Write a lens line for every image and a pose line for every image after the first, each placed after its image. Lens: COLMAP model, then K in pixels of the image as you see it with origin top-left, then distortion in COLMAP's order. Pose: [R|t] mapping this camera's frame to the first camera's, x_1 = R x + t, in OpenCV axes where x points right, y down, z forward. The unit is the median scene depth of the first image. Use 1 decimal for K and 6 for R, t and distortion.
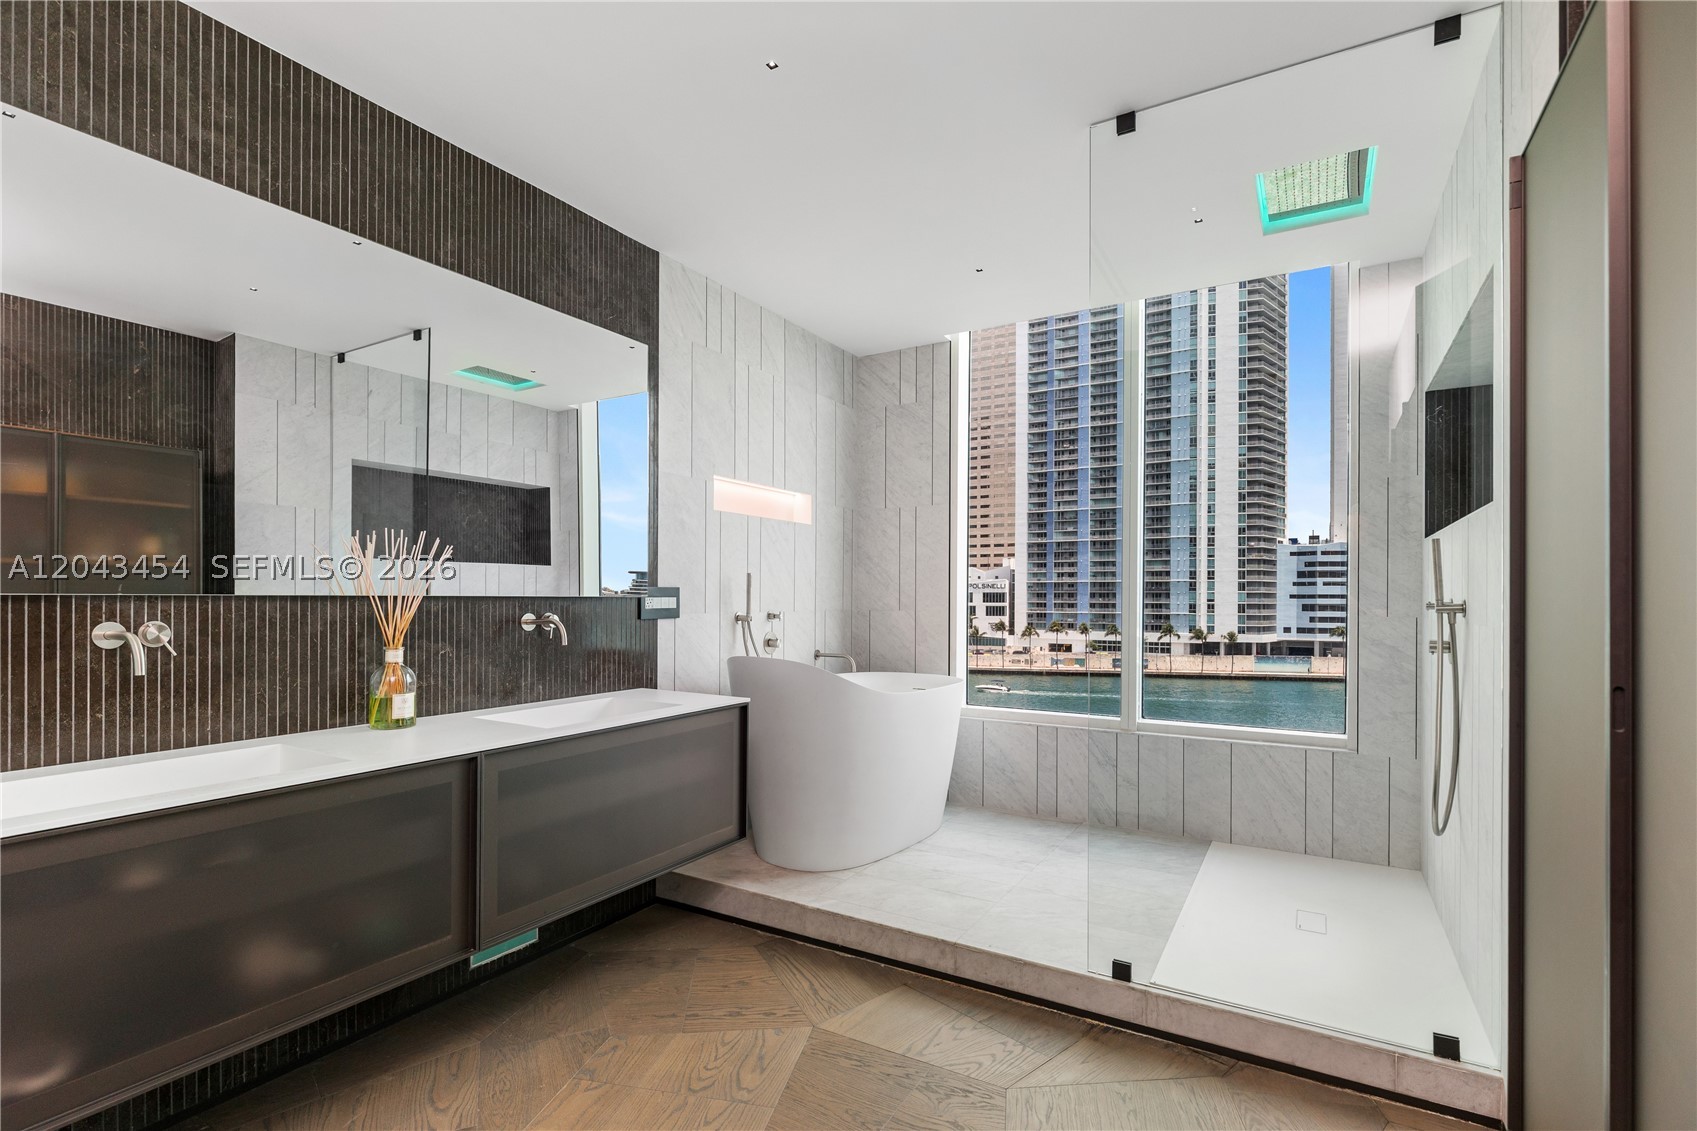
lens RADIAL K [[800.6, 0, 834.4], [0, 800.6, 599.0], [0, 0, 1]] dist [0.000884, -0.002979]
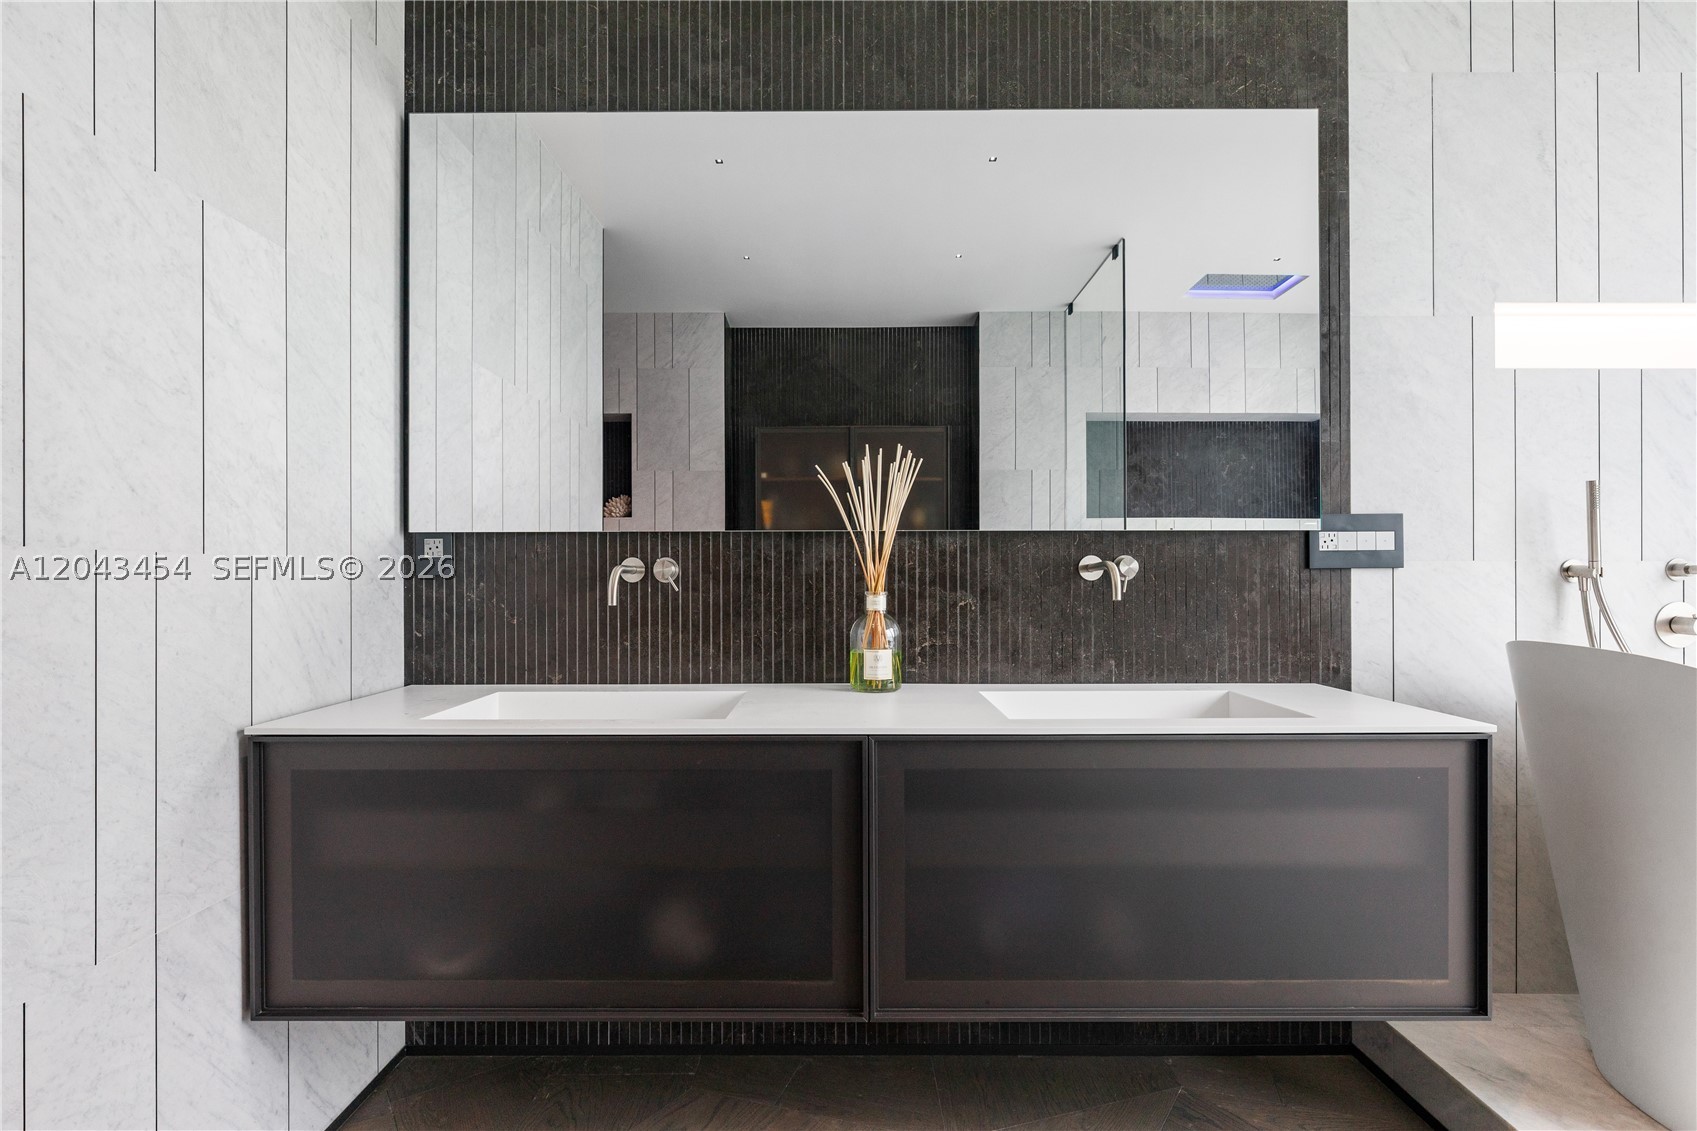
lens RADIAL K [[800.6, 0, 858.3], [0, 800.6, 577.0], [0, 0, 1]] dist [0.000884, -0.002979]
pose [[0.514613, -0.007744, -0.857388, 0.087847], [0.000697, 0.999963, -0.008613, 0.032729], [0.857422, 0.003835, 0.514599, 0.358375]]
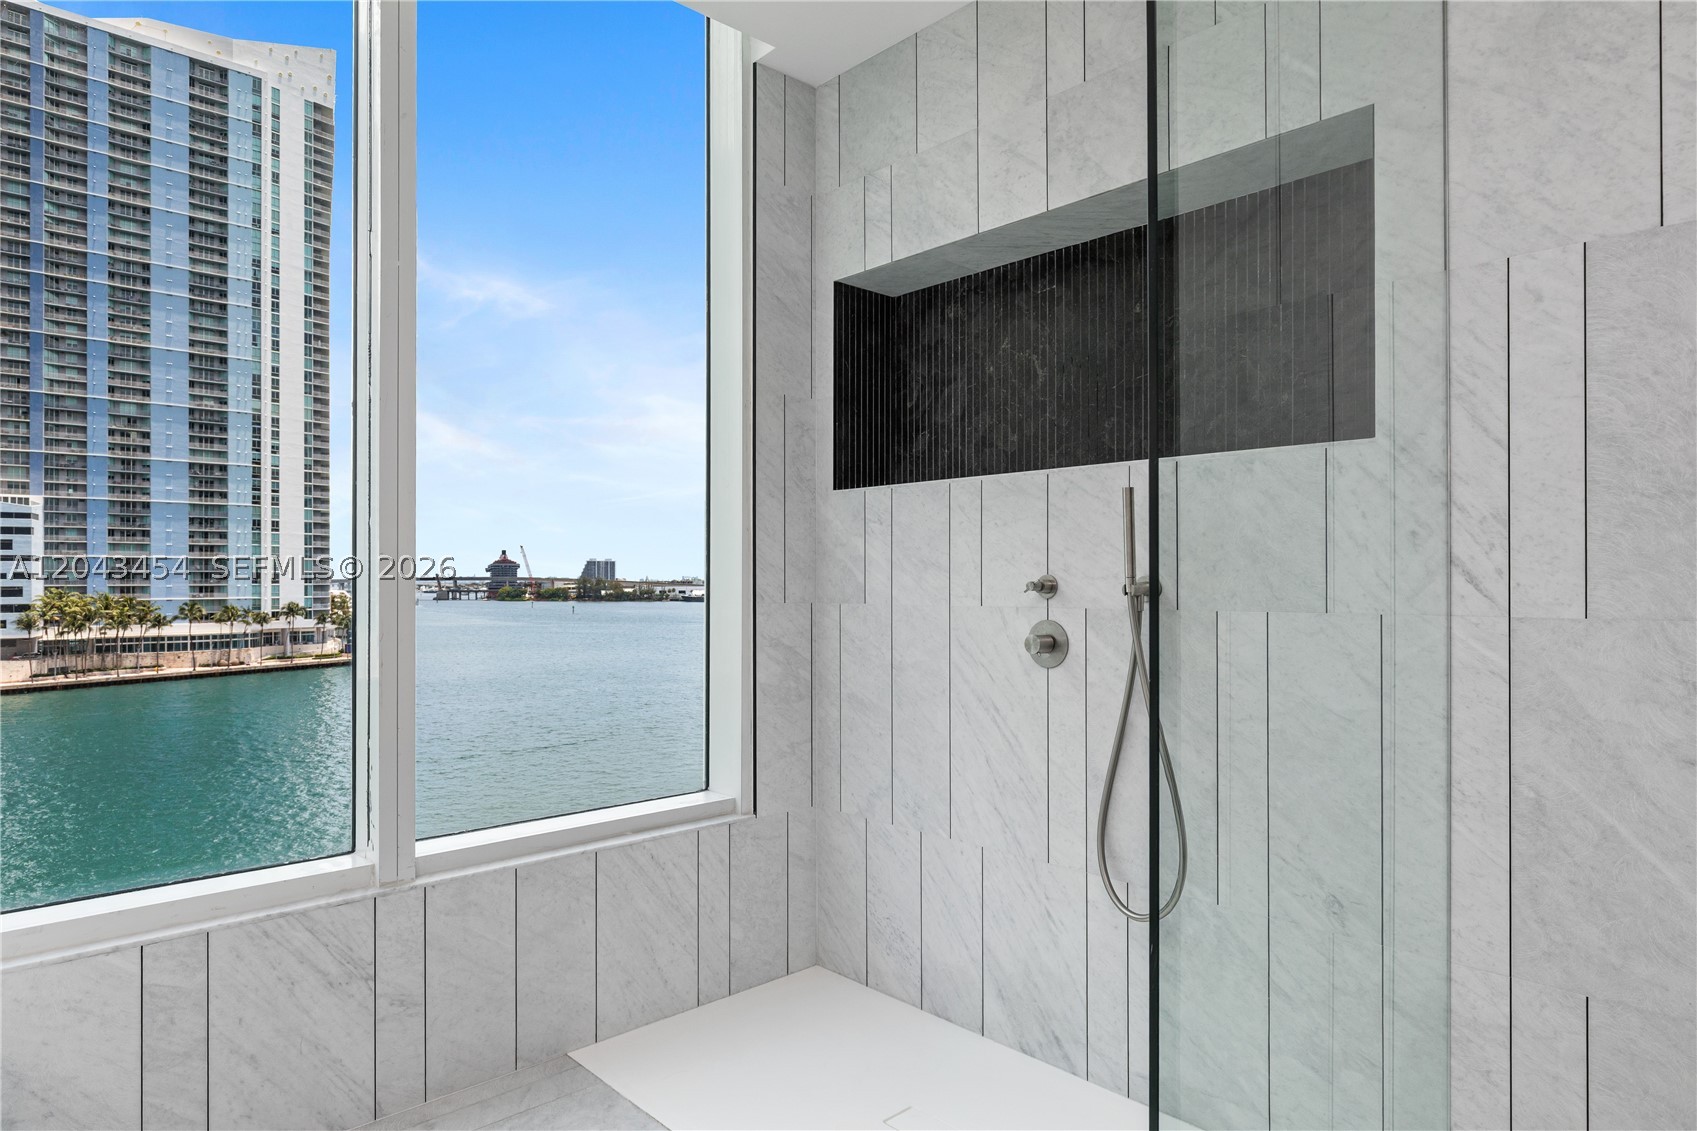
lens RADIAL K [[992.7, 0, 842.7], [0, 992.7, 577.6], [0, 0, 1]] dist [0.000513, -0.003684]
pose [[0.271021, -0.002028, 0.962571, -0.087565], [0.003458, 0.999993, 0.001133, 0.000313], [-0.962567, 0.003021, 0.271027, 0.680921]]
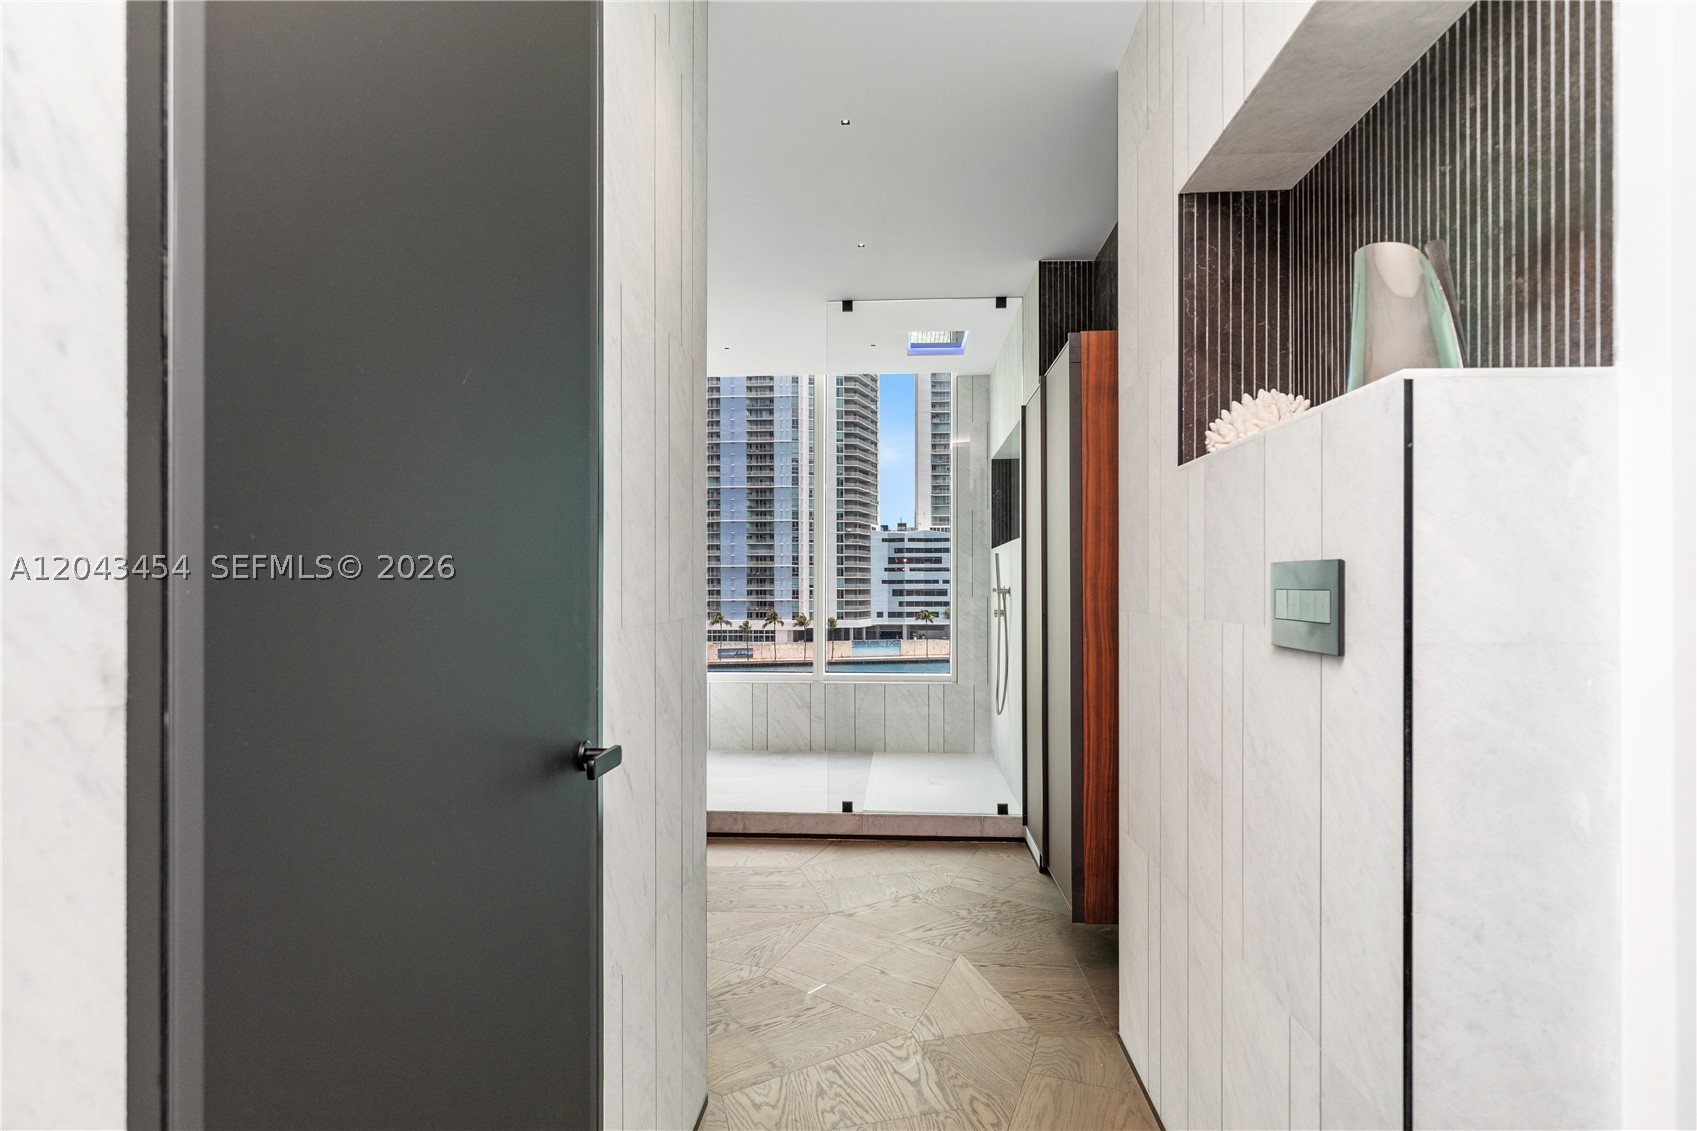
lens RADIAL K [[916.2, 0, 854.4], [0, 916.2, 590.1], [0, 0, 1]] dist [0.004055, 0.000093]
pose [[0.882519, -0.007775, 0.470212, -0.351787], [0.005484, 0.999965, 0.006241, -0.003547], [-0.470245, -0.002929, 0.882531, -0.469651]]
